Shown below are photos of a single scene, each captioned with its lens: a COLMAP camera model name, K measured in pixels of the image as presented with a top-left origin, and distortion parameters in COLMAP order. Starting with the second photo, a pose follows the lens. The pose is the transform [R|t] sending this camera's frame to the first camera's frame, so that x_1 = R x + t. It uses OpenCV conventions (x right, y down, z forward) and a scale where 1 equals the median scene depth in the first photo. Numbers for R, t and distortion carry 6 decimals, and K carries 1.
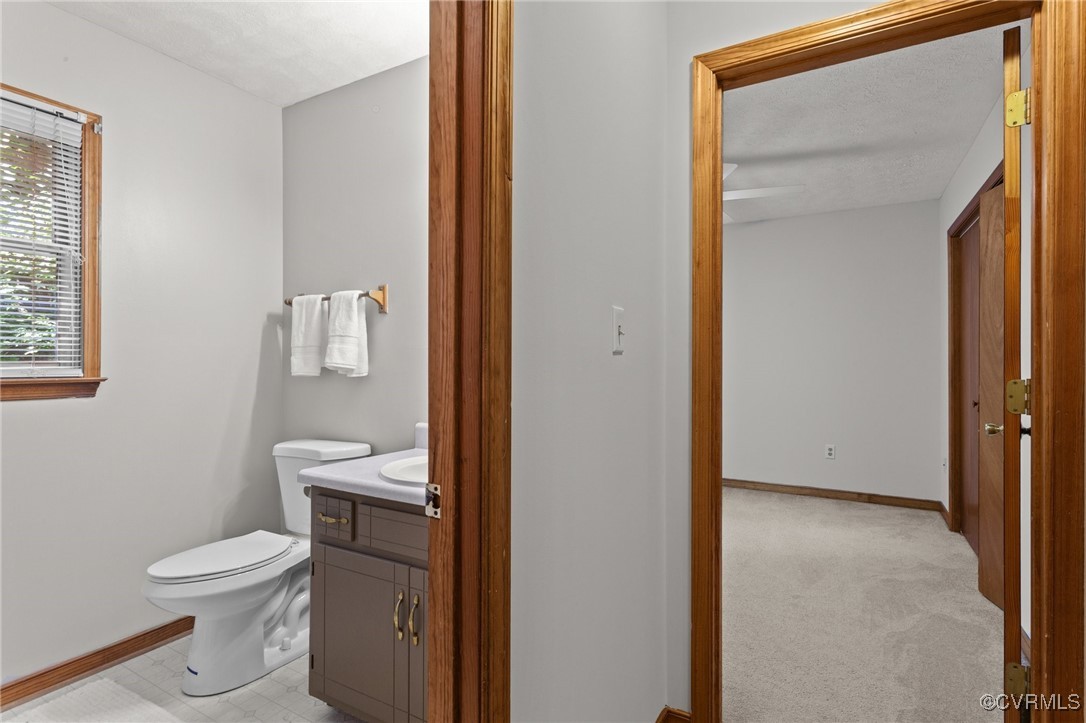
lens RADIAL K [[519.4, 0, 549.9], [0, 519.4, 359.7], [0, 0, 1]] dist [-0.000605, 0.001368]
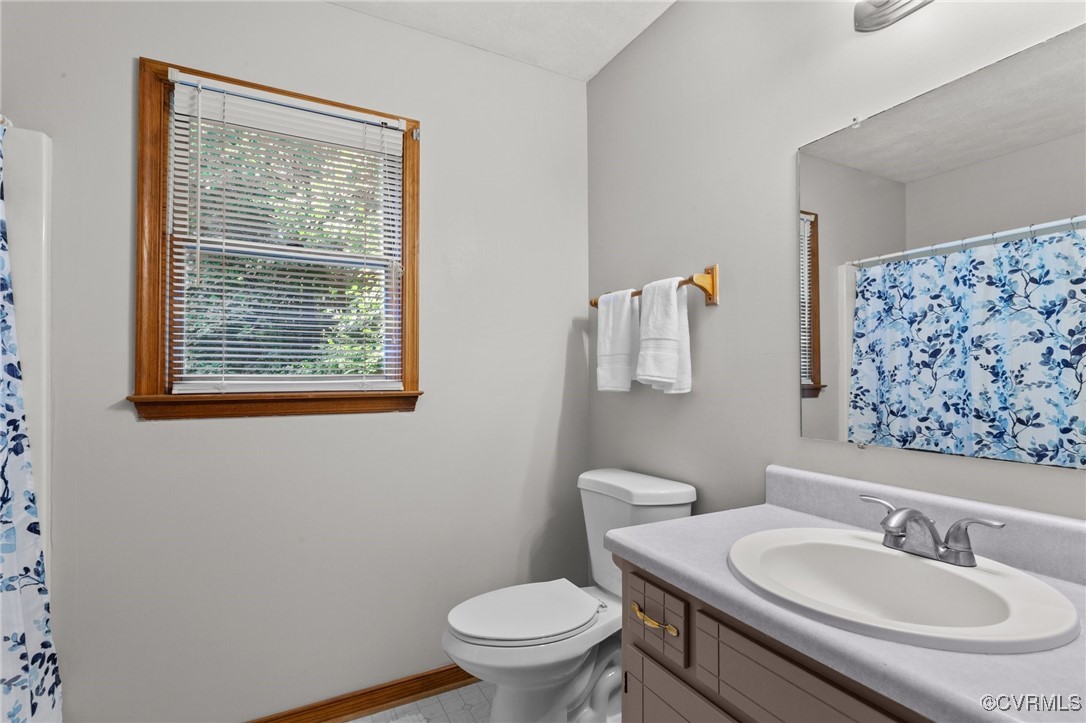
lens RADIAL K [[519.4, 0, 541.5], [0, 519.4, 368.1], [0, 0, 1]] dist [-0.000605, 0.001368]
pose [[0.837647, -0.010823, -0.546105, -0.139569], [0.006612, 0.999931, -0.009675, 0.002356], [0.546172, 0.004494, 0.837661, 0.298008]]
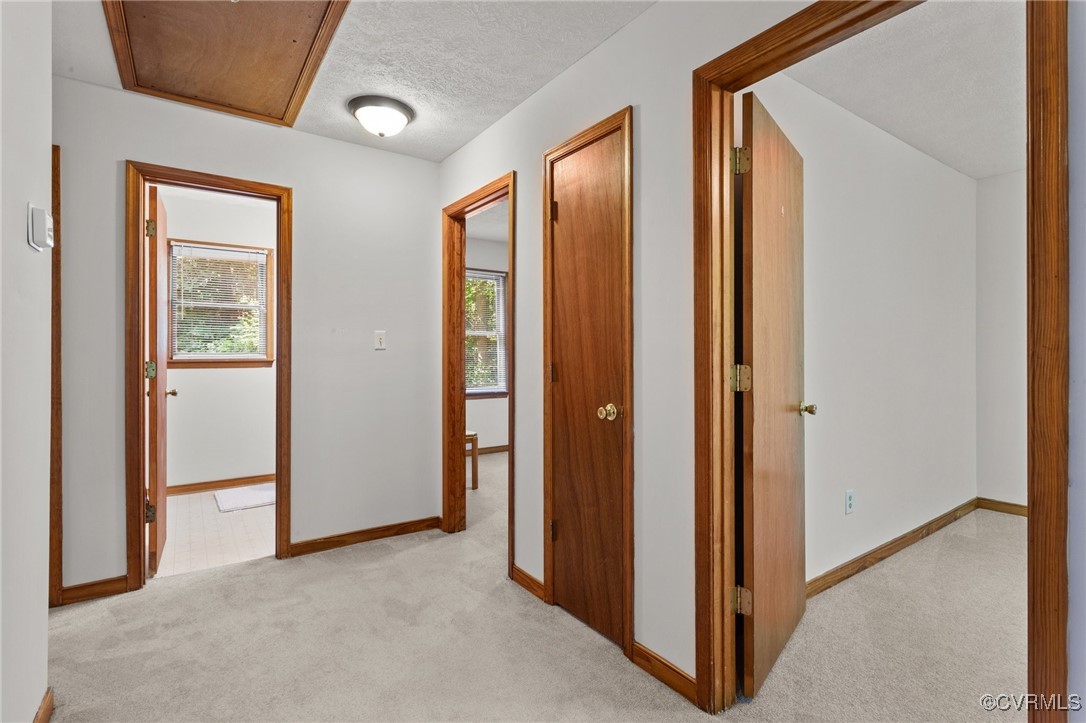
lens RADIAL K [[519.4, 0, 544.8], [0, 519.4, 353.4], [0, 0, 1]] dist [-0.000605, 0.001368]
pose [[0.897617, 0.001515, -0.440773, 1.215454], [0.002736, 0.999956, 0.009009, -0.009245], [0.440768, -0.009293, 0.897573, -0.550225]]
